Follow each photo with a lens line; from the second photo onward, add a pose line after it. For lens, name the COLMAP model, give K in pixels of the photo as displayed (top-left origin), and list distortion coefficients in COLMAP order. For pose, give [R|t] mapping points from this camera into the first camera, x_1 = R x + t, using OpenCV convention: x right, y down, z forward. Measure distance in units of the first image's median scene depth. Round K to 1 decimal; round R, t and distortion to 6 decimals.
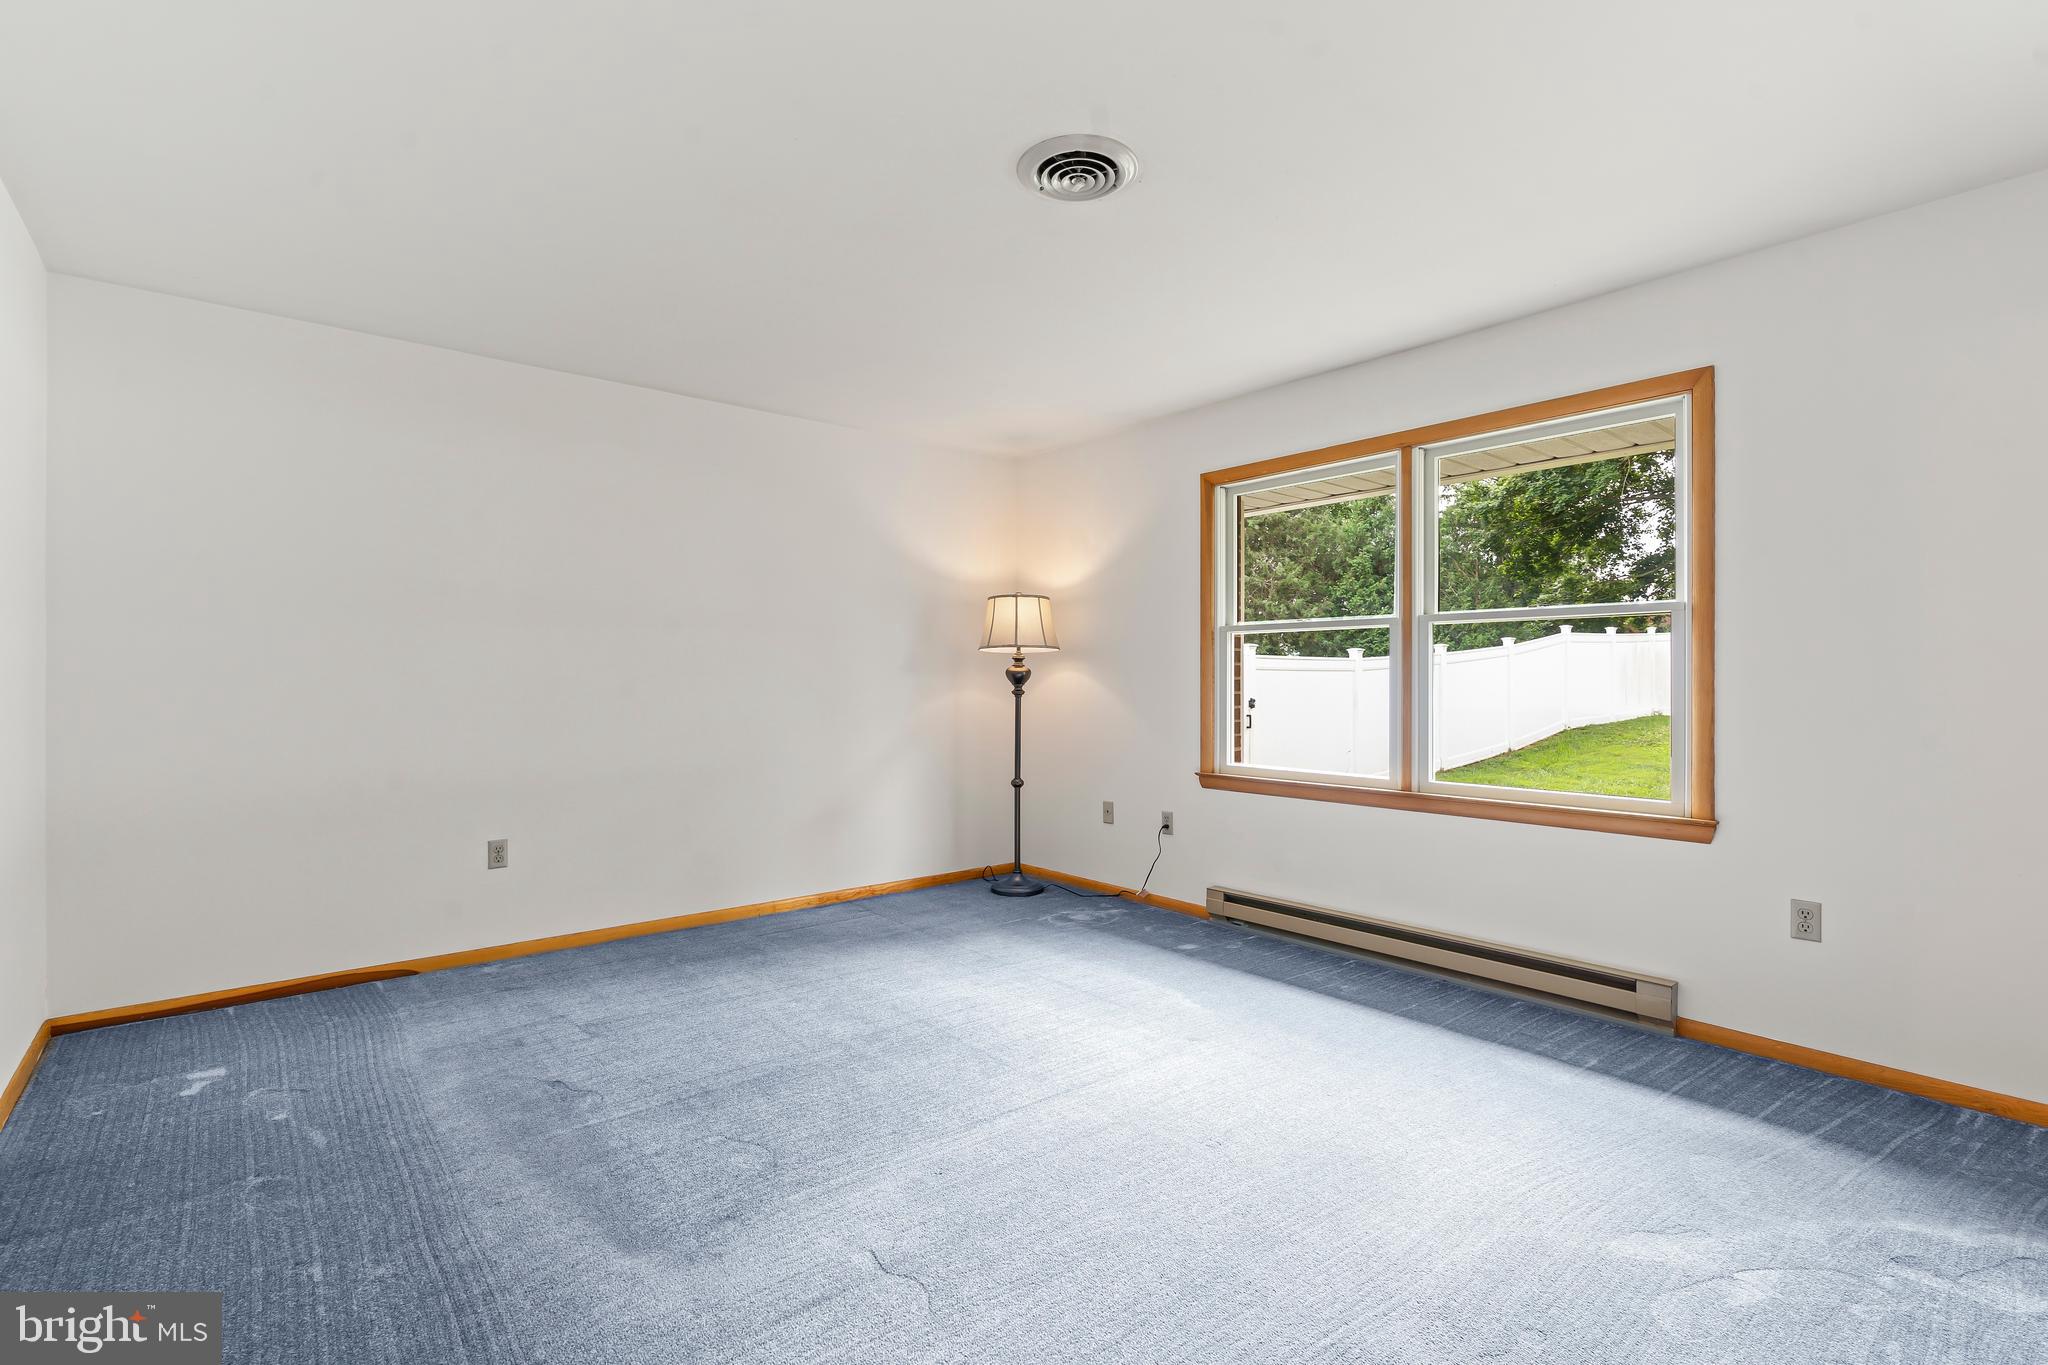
lens RADIAL K [[938.2, 0, 1024.1], [0, 938.2, 679.6], [0, 0, 1]] dist [-0.000706, -0.000266]
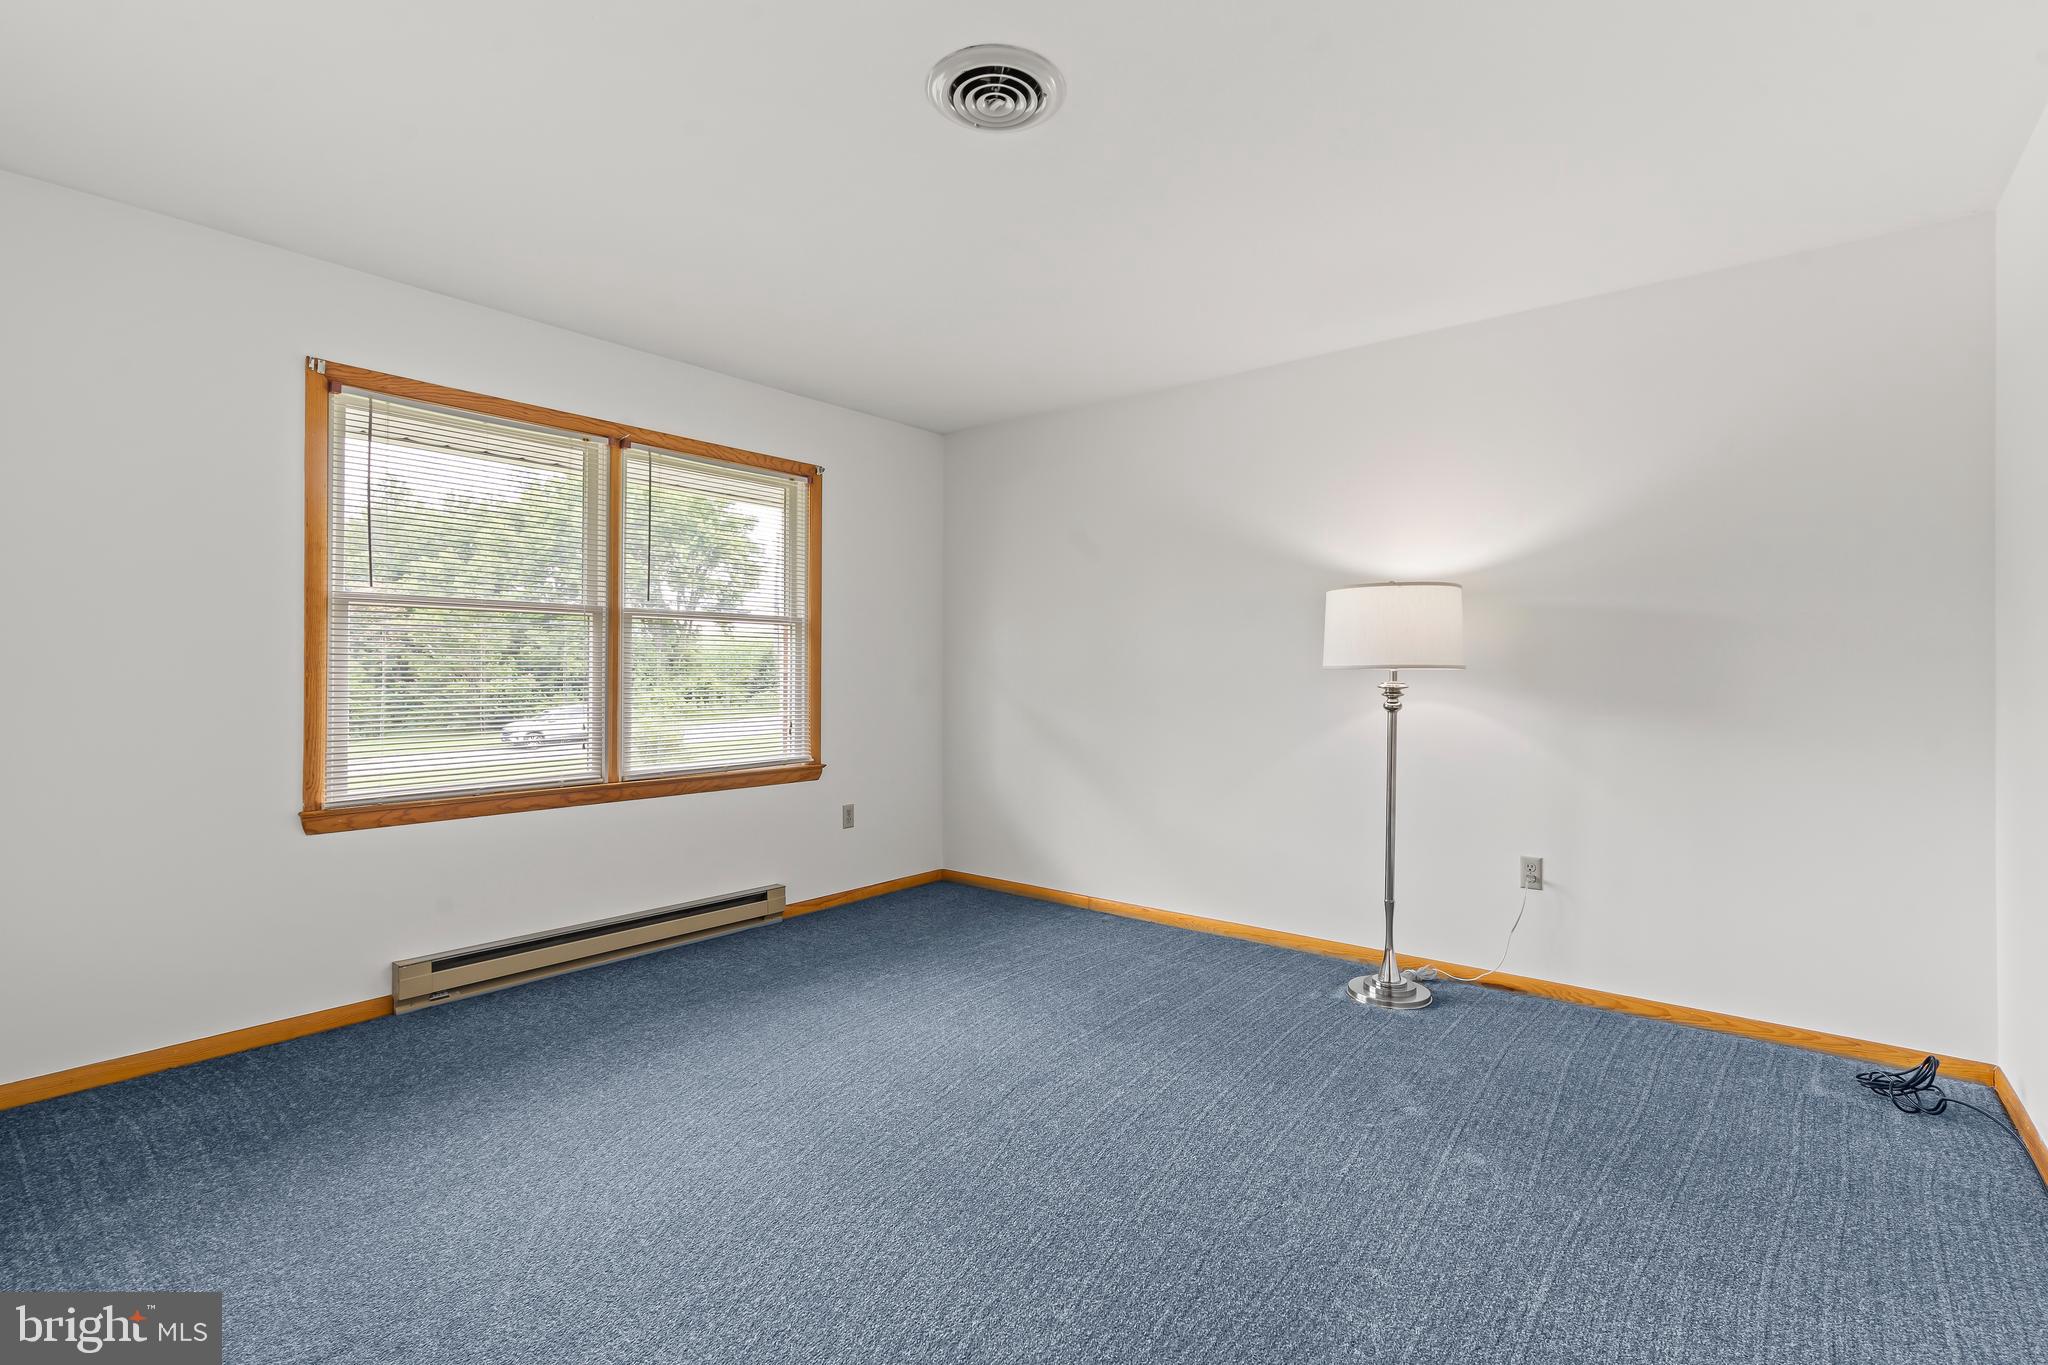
lens RADIAL K [[938.2, 0, 1025.0], [0, 938.2, 679.7], [0, 0, 1]] dist [-0.000706, -0.000266]
pose [[-0.178544, -0.010821, 0.983872, -0.782112], [-0.006618, 0.999930, 0.009797, -0.005977], [-0.983910, -0.004762, -0.178603, 0.889822]]
